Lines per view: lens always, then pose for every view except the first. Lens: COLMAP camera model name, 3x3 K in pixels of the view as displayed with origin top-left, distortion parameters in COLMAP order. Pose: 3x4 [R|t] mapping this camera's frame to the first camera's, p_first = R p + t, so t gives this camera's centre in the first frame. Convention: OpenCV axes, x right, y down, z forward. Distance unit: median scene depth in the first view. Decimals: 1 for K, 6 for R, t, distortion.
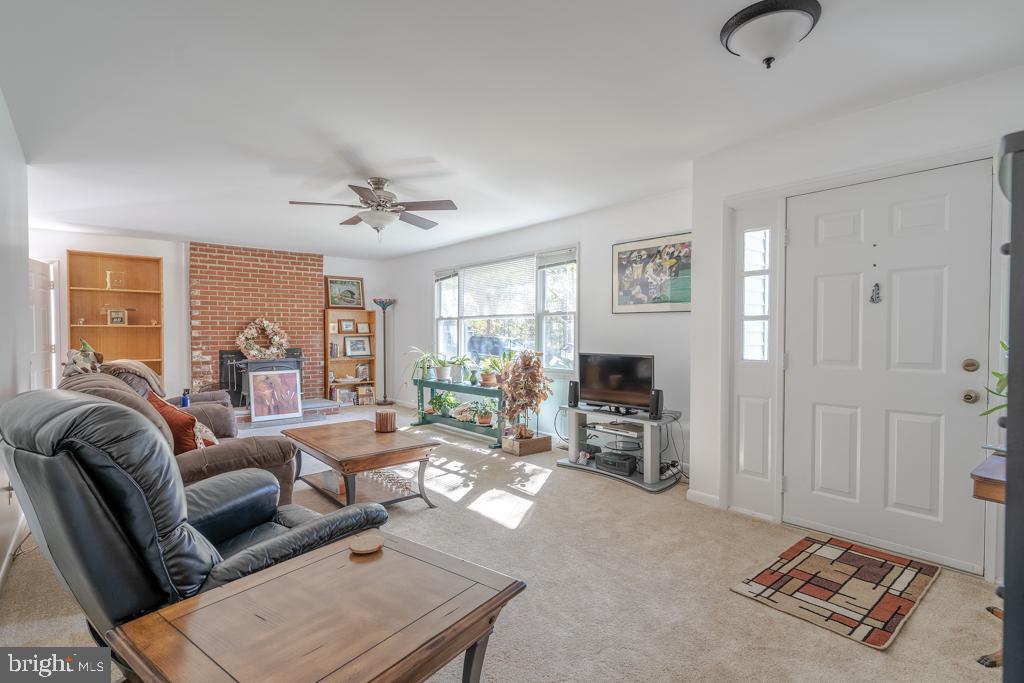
lens RADIAL K [[497.7, 0, 512.3], [0, 497.7, 343.2], [0, 0, 1]] dist [0.002633, 0.002038]
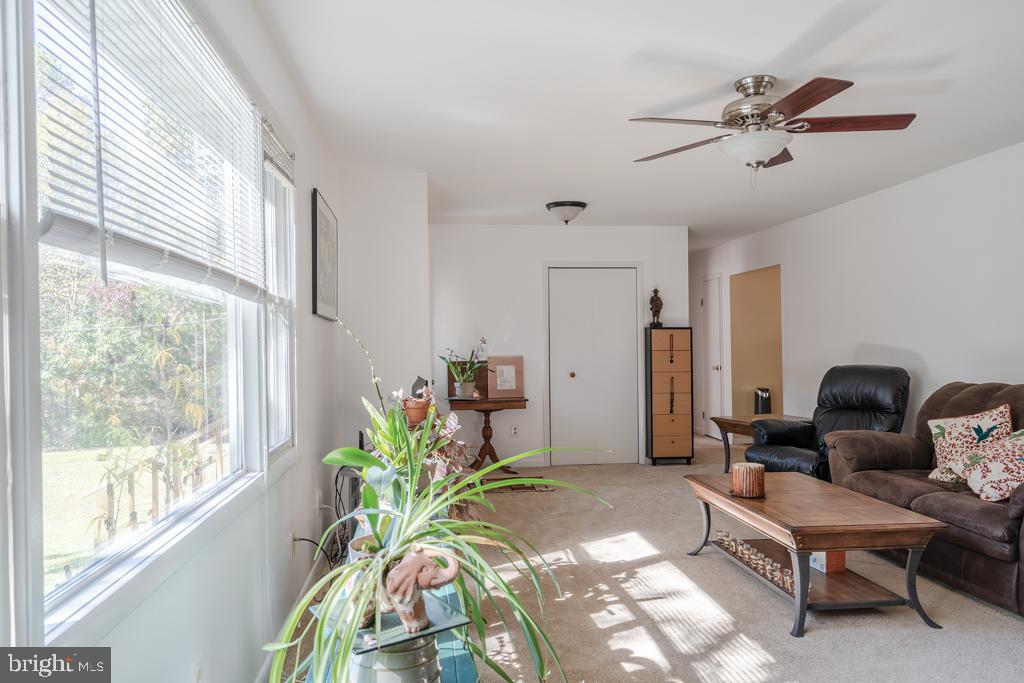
lens RADIAL K [[705.2, 0, 510.8], [0, 705.2, 344.2], [0, 0, 1]] dist [0.026249, -0.001864]
pose [[-0.833559, 0.012046, 0.552299, -0.494104], [0.025383, 0.999541, 0.016509, -0.043340], [-0.551847, 0.027780, -0.833482, 1.901174]]
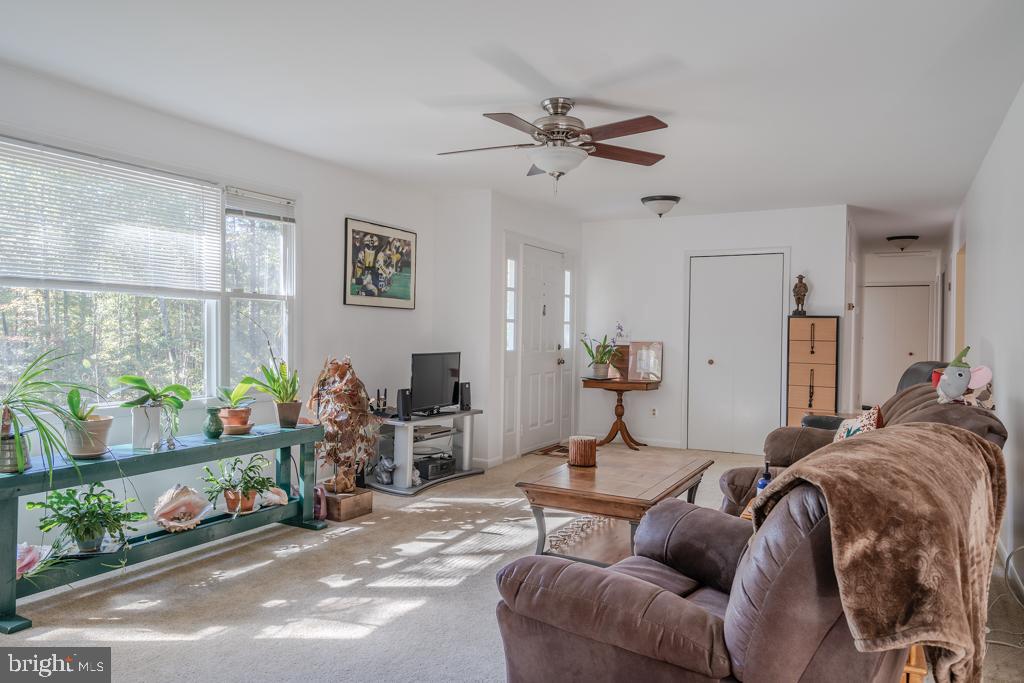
lens RADIAL K [[705.2, 0, 511.3], [0, 705.2, 341.8], [0, 0, 1]] dist [0.026249, -0.001864]
pose [[-0.358102, -0.014455, 0.933570, -1.167451], [0.010952, 0.999746, 0.019681, -0.025072], [-0.933618, 0.017272, -0.357853, 1.441977]]
